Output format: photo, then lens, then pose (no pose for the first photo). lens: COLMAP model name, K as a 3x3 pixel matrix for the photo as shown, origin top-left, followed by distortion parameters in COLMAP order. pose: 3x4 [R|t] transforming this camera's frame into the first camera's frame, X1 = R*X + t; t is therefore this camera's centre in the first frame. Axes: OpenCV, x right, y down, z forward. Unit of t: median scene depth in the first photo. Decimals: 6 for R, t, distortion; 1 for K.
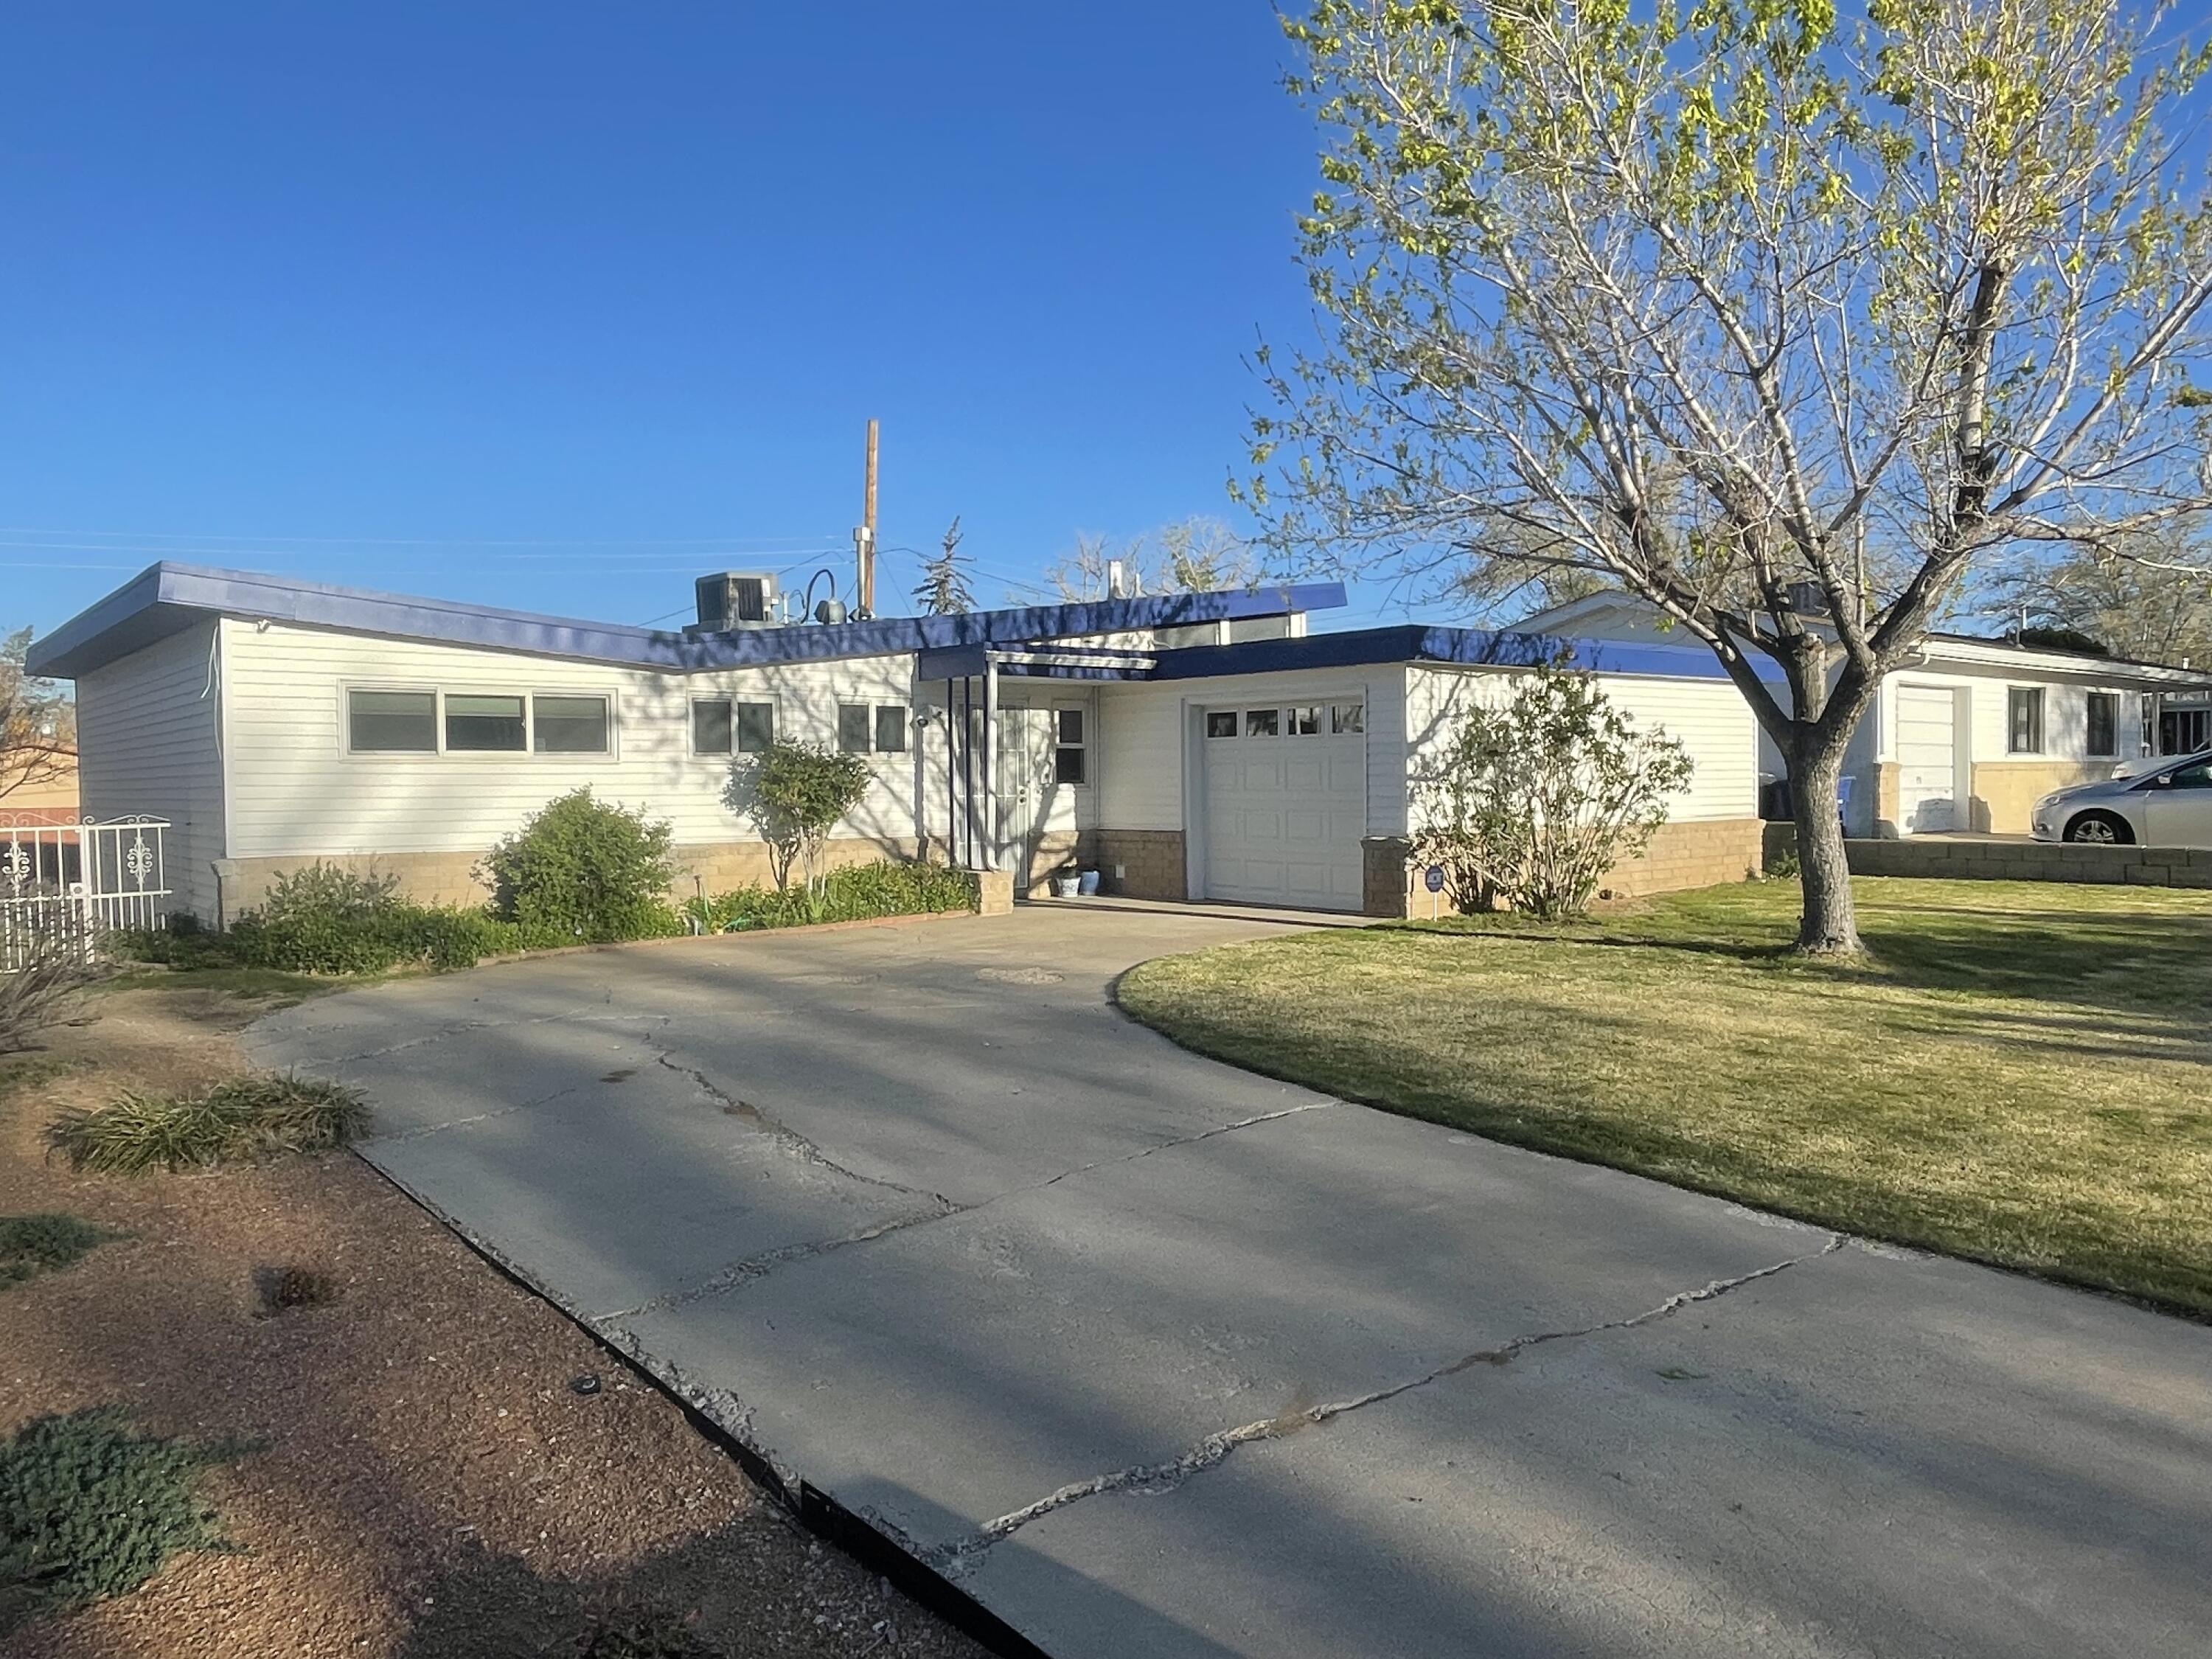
lens RADIAL K [[1564.1, 0, 1101.6], [0, 1564.1, 821.7], [0, 0, 1]] dist [-0.003833, 0.003114]
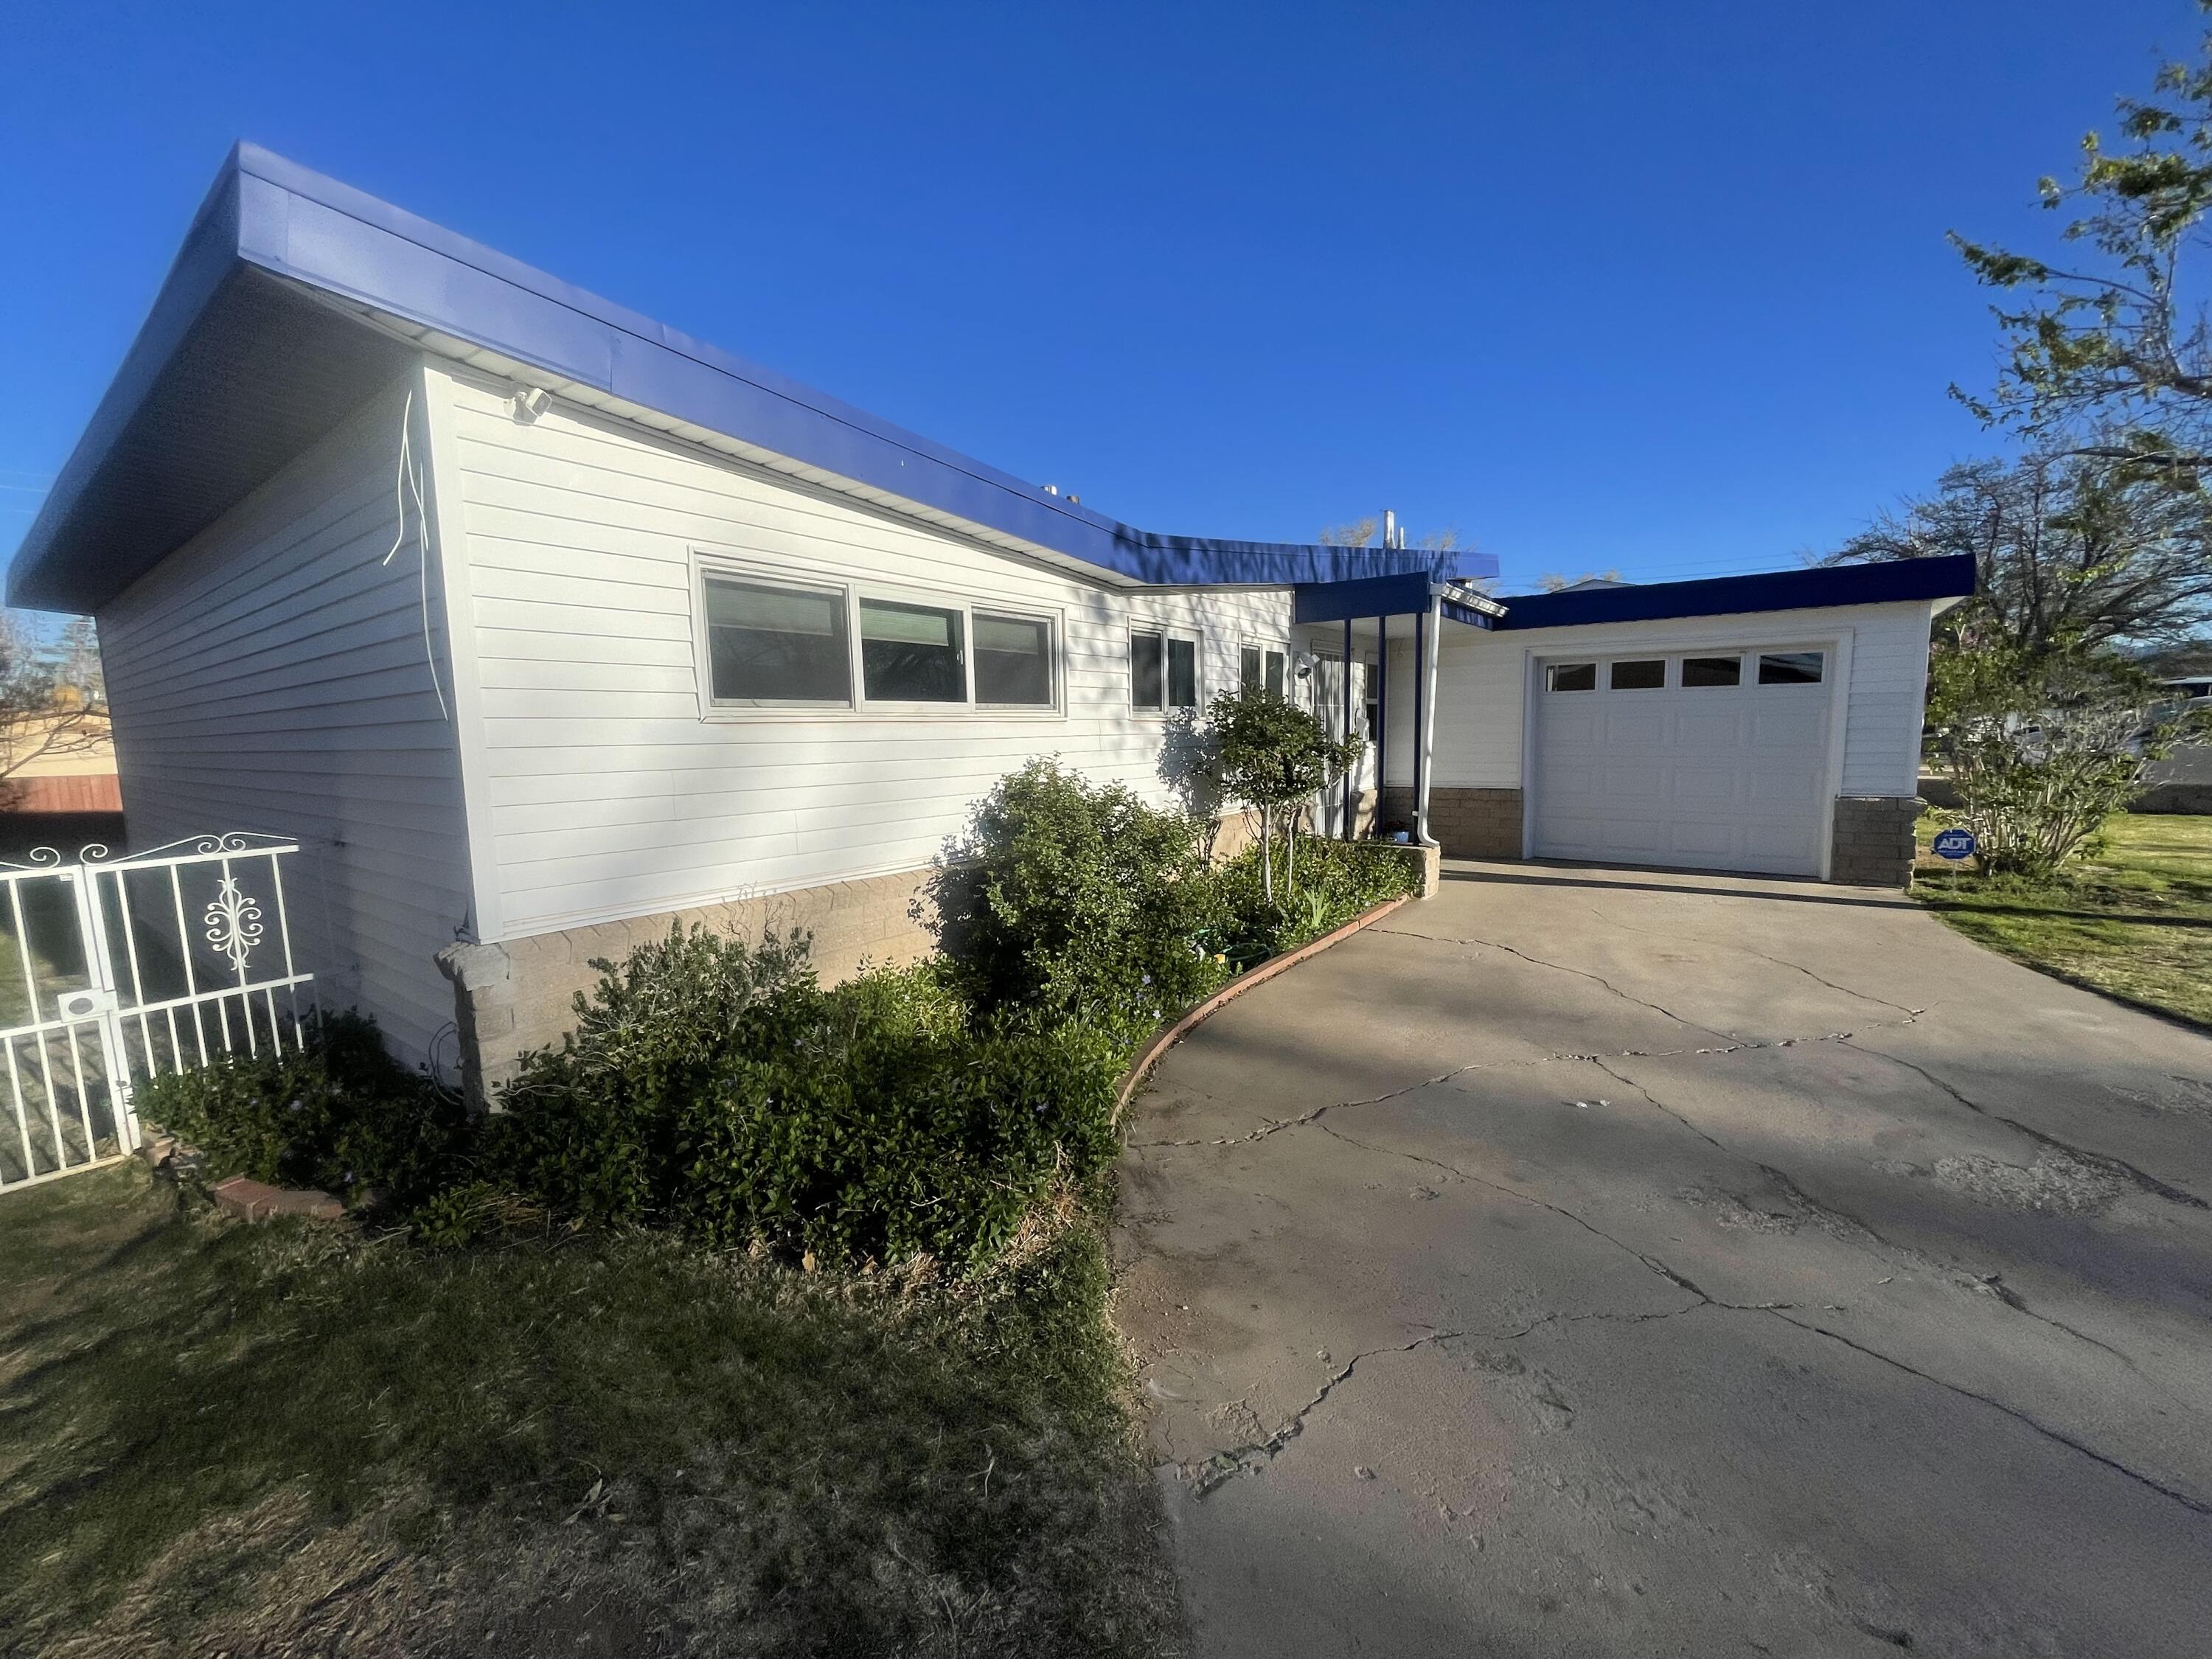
lens RADIAL K [[890.9, 0, 1111.5], [0, 890.9, 829.4], [0, 0, 1]] dist [-0.004359, 0.000290]
pose [[0.969897, -0.034993, 0.240988, -0.380035], [0.014733, 0.996241, 0.085365, -0.023446], [-0.243070, -0.079245, 0.966766, 0.610754]]
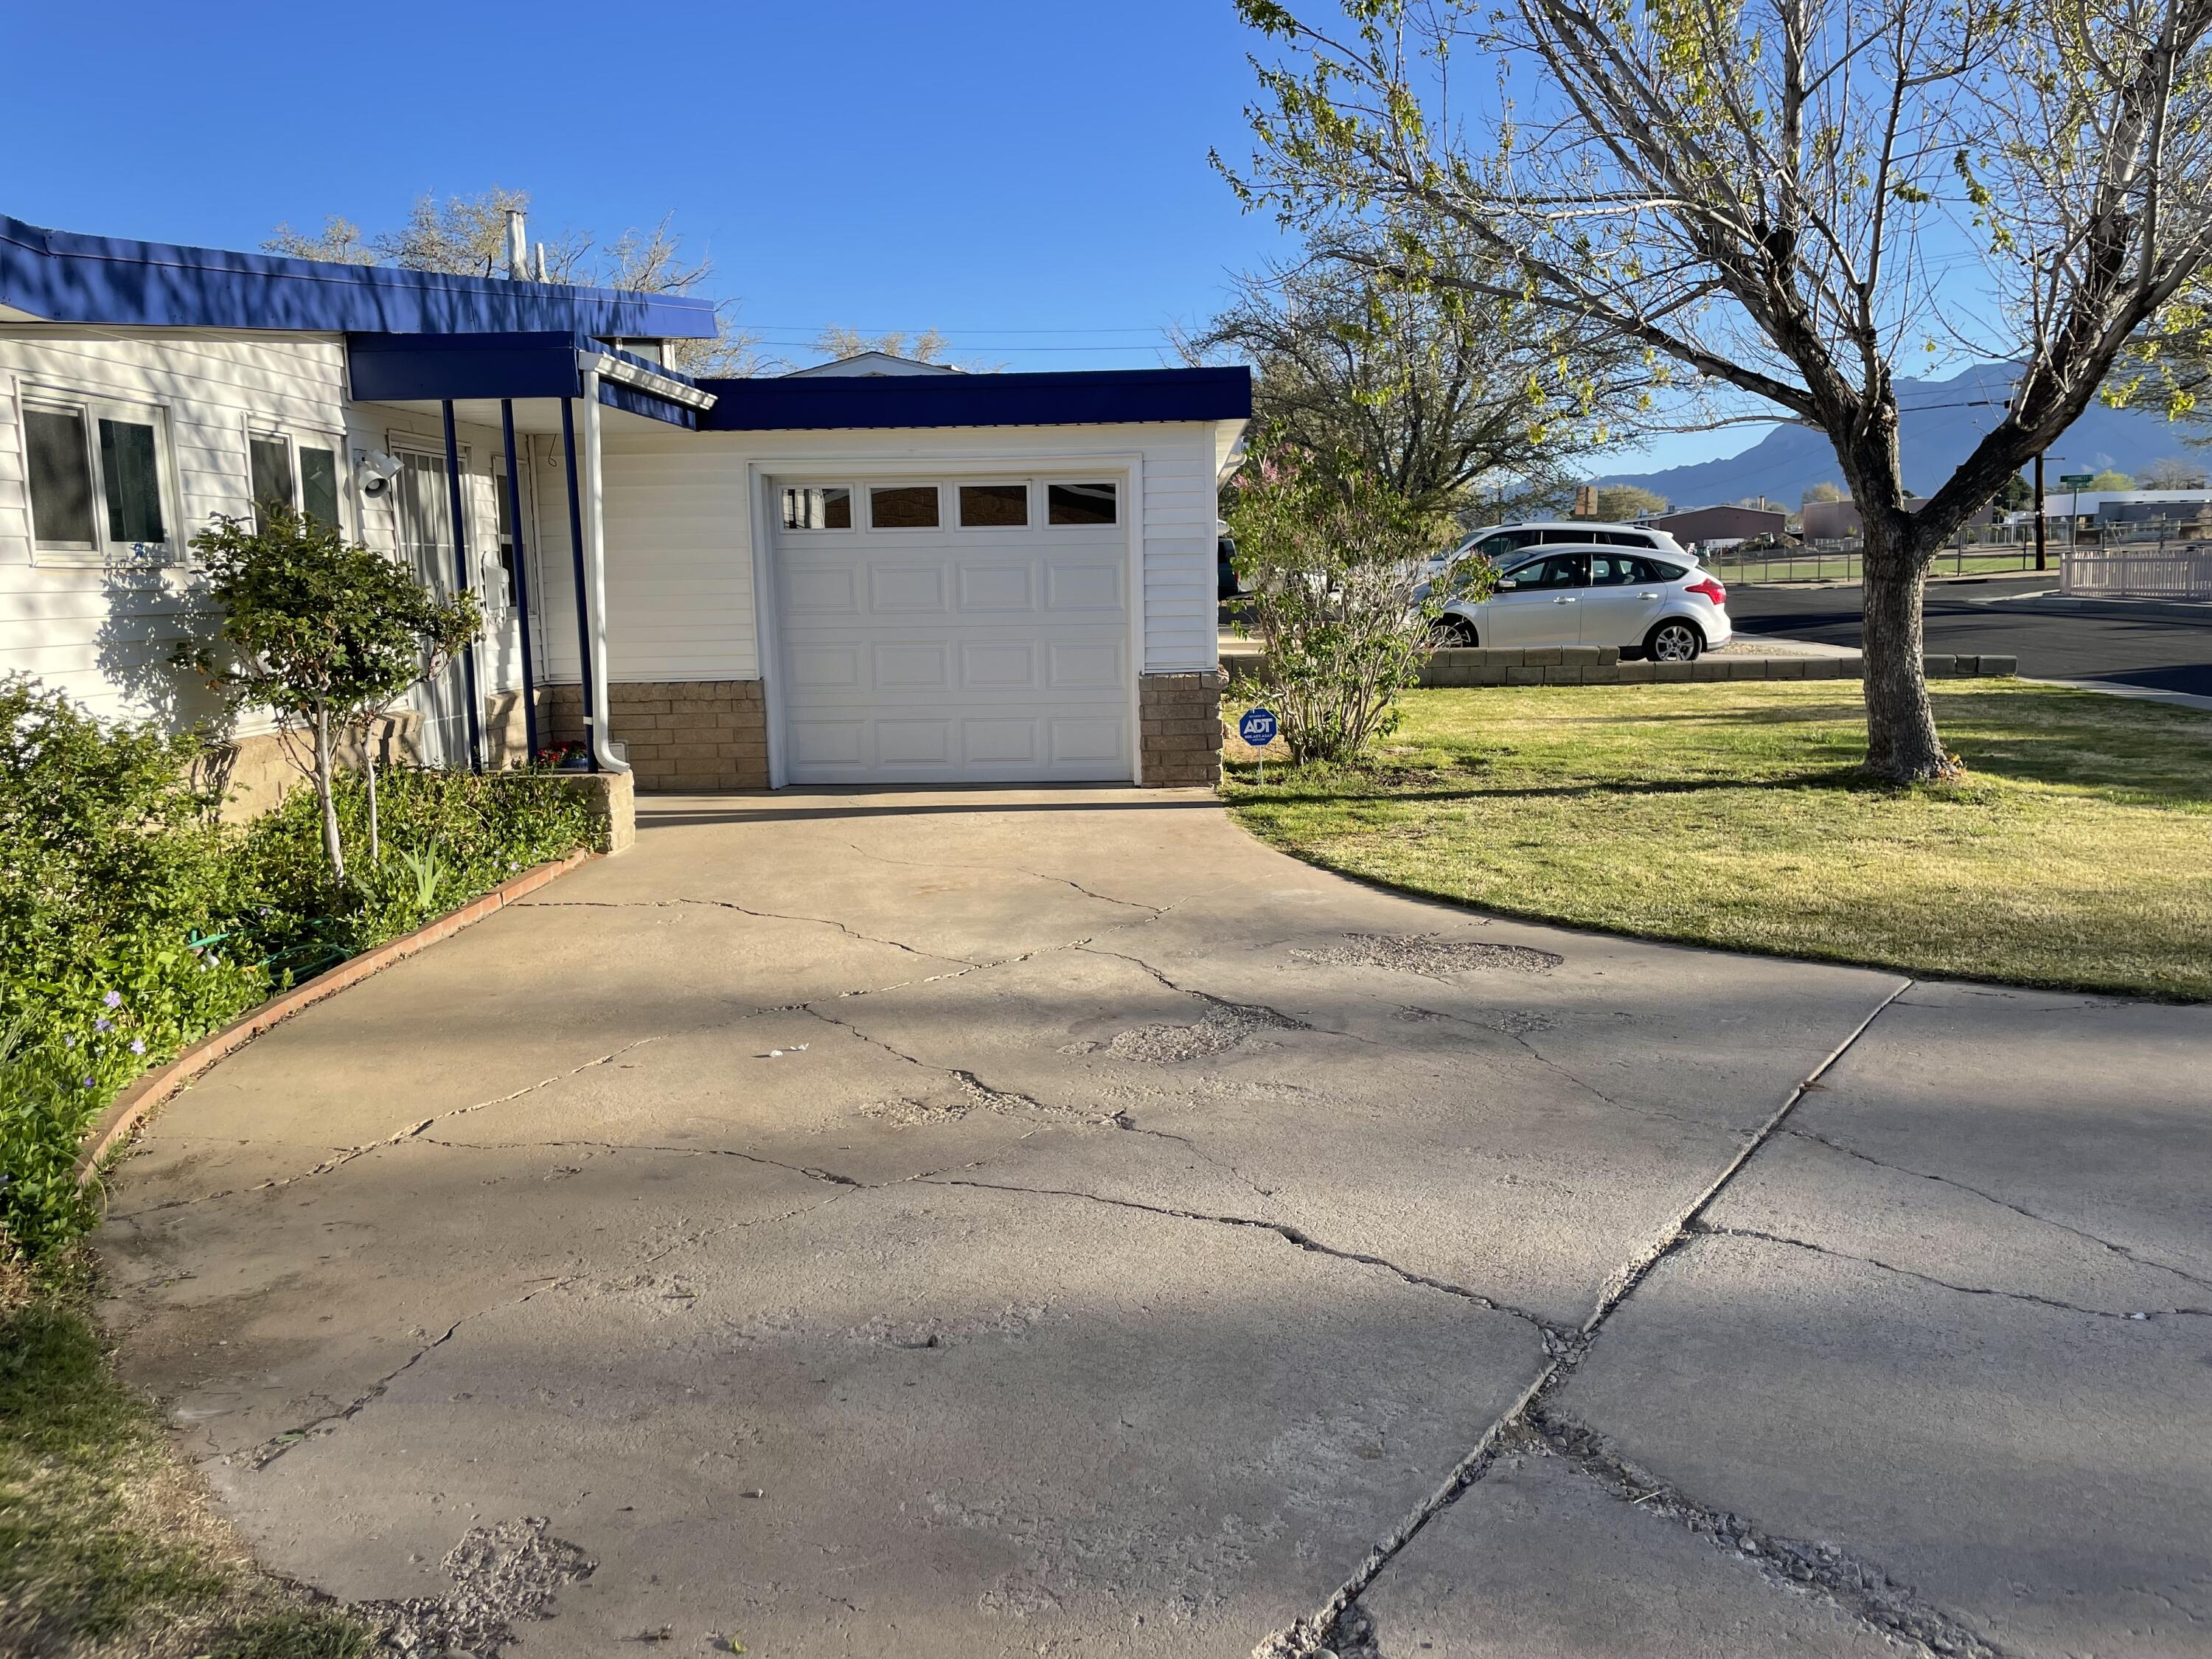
lens RADIAL K [[1681.7, 0, 1113.7], [0, 1681.7, 802.6], [0, 0, 1]] dist [0.077154, -0.103338]
pose [[0.665201, -0.103559, 0.739448, -0.414489], [0.032966, 0.993443, 0.109474, -0.017247], [-0.745936, -0.048445, 0.664253, 0.515994]]
